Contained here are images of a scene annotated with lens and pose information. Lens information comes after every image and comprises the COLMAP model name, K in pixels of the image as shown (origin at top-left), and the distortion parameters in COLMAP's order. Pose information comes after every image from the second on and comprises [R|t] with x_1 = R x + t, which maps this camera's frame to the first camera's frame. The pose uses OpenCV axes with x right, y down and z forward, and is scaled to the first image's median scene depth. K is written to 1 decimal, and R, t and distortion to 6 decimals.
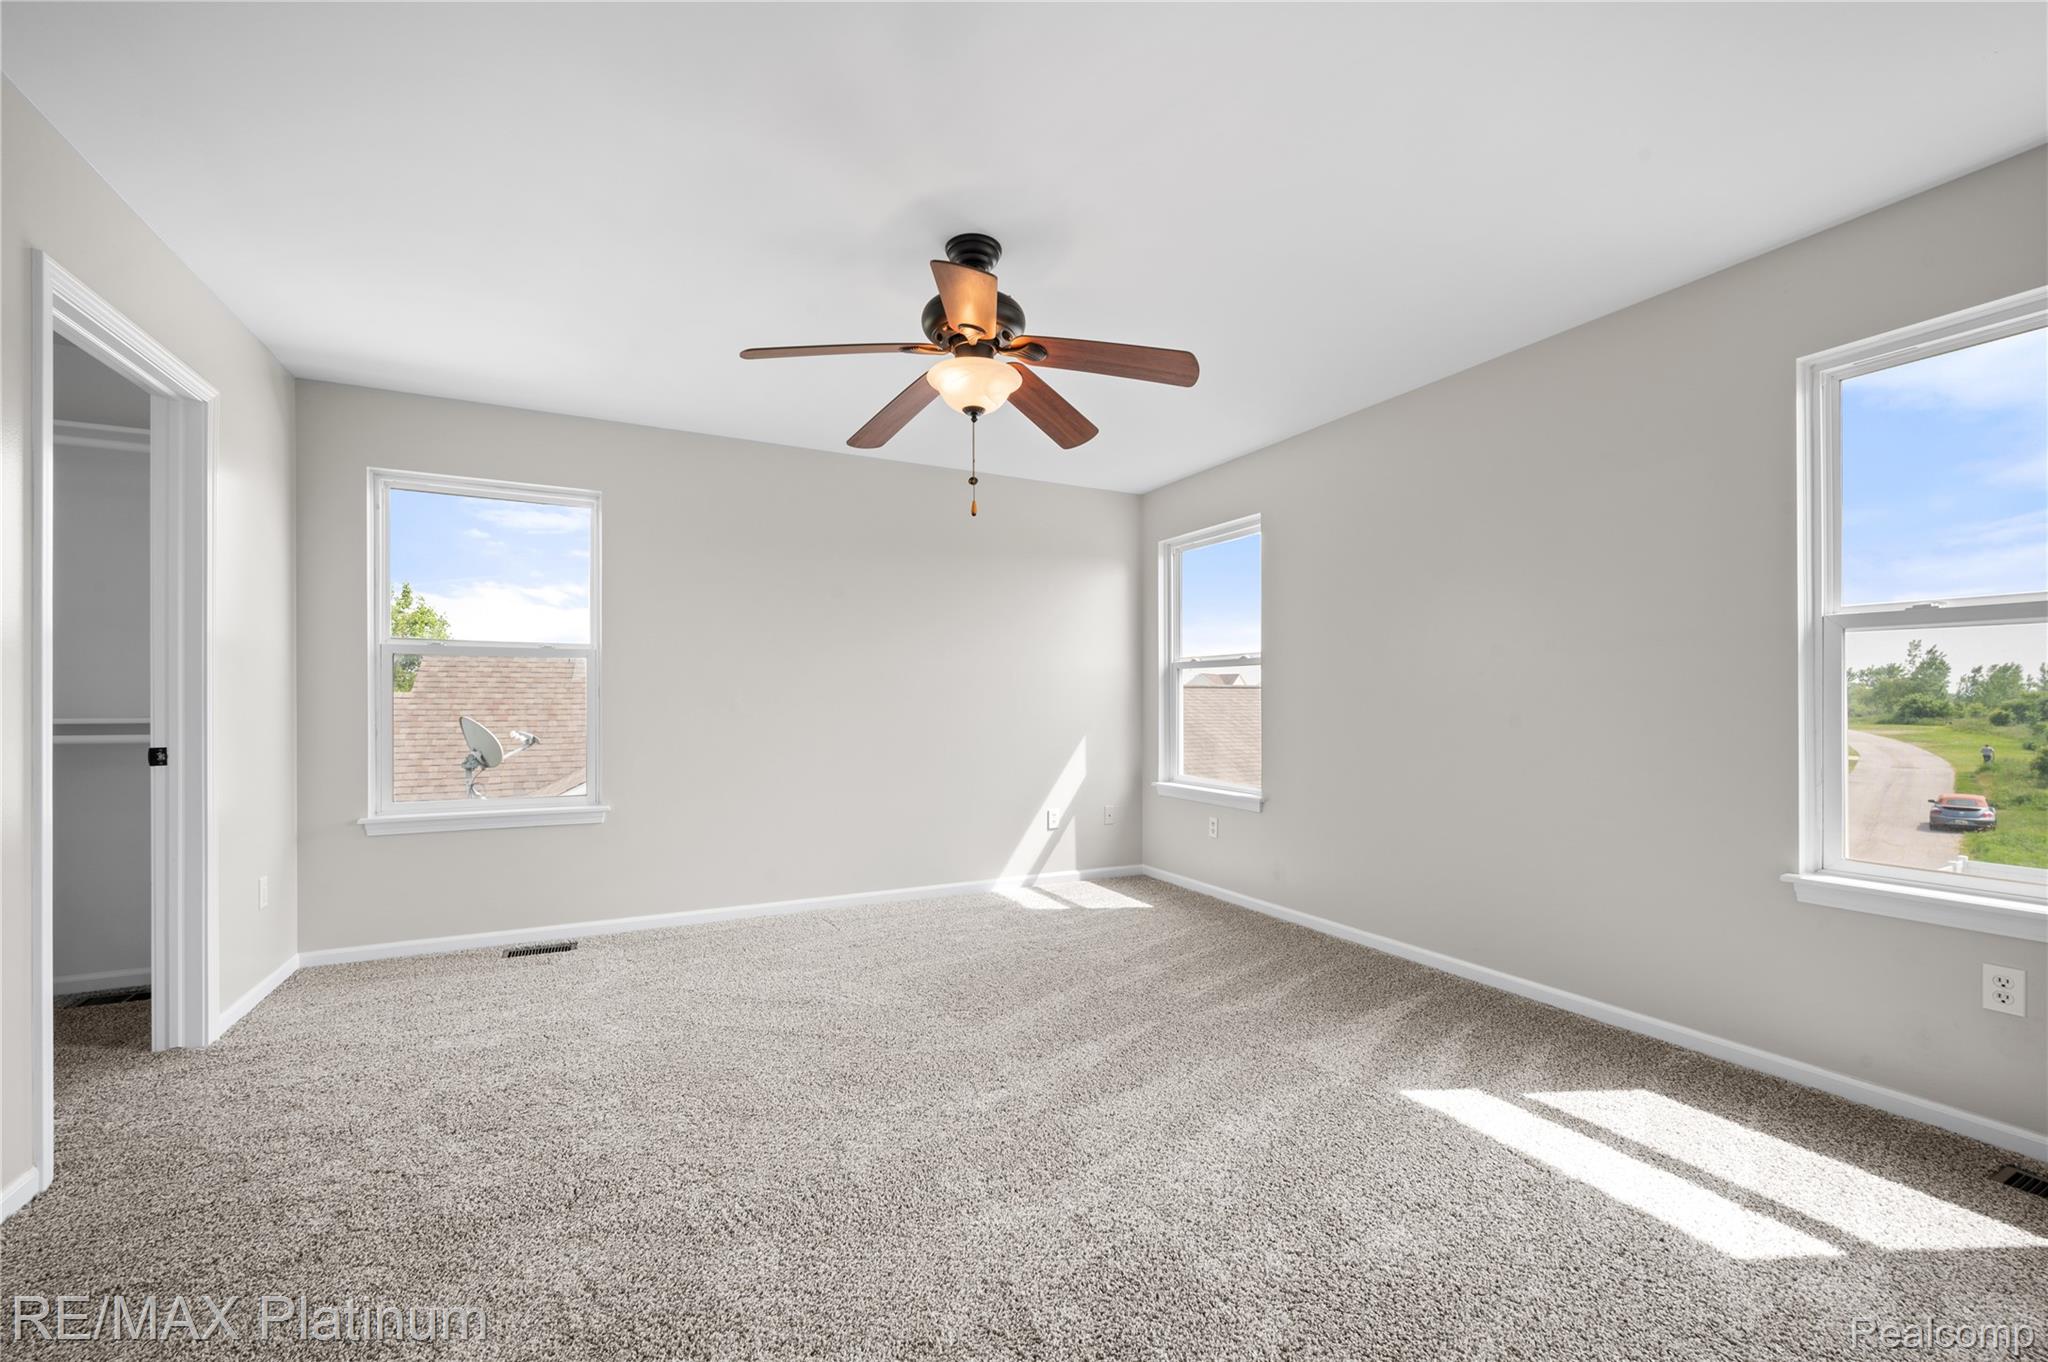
lens RADIAL K [[822.0, 0, 1024.6], [0, 822.0, 693.7], [0, 0, 1]] dist [0.002029, -0.002277]
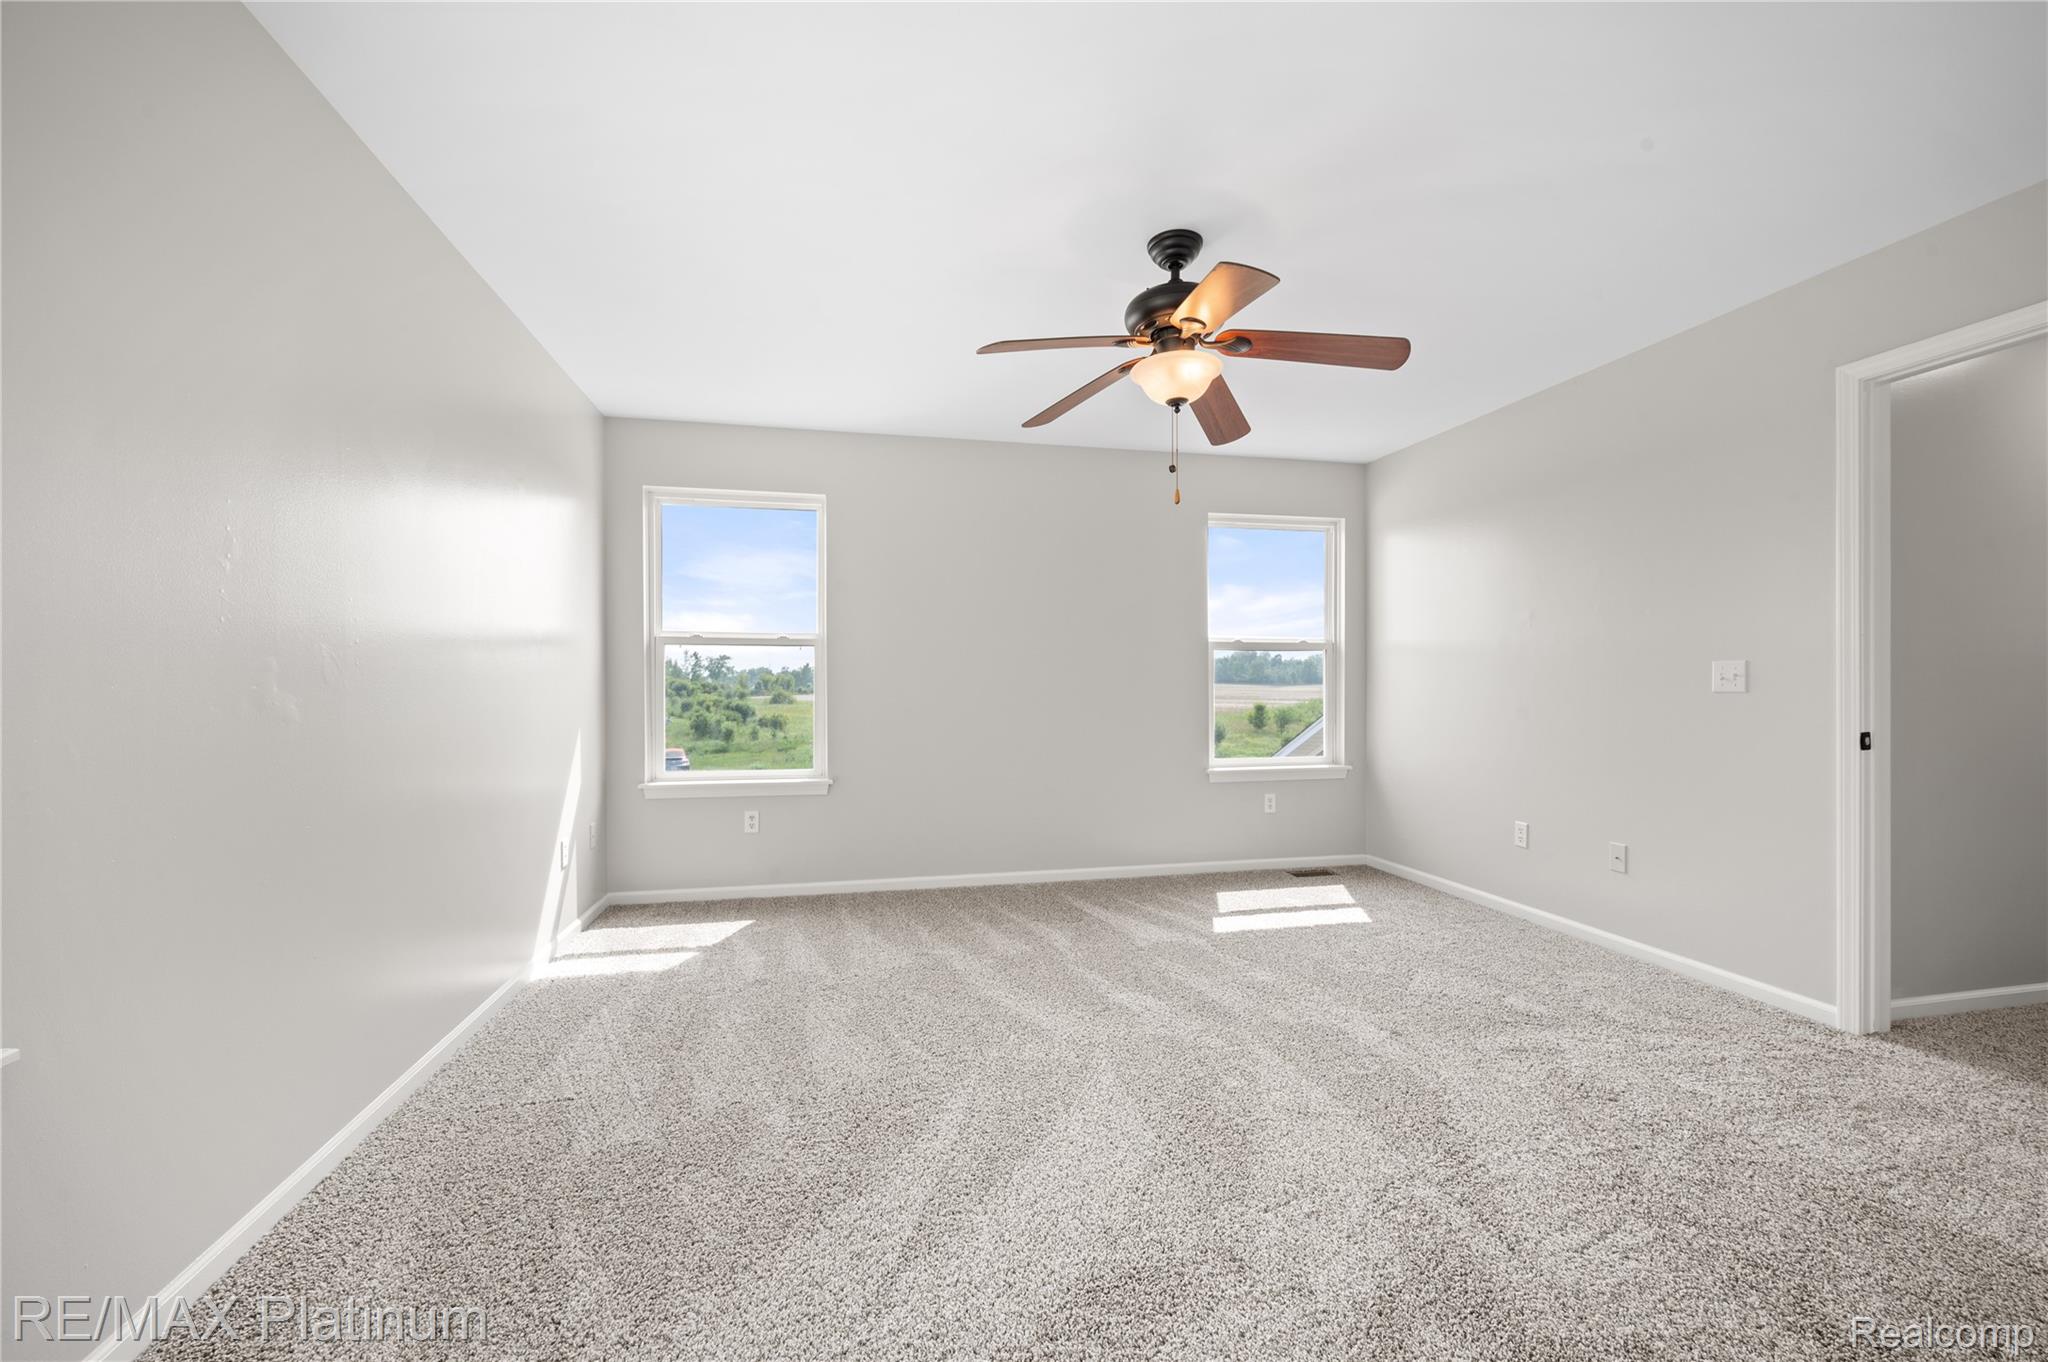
lens RADIAL K [[822.0, 0, 1026.7], [0, 822.0, 682.5], [0, 0, 1]] dist [0.002029, -0.002277]
pose [[0.246813, 0.001096, 0.969062, -0.900116], [-0.011209, 0.999936, 0.001724, 0.004621], [-0.968998, -0.011288, 0.246810, 0.746520]]
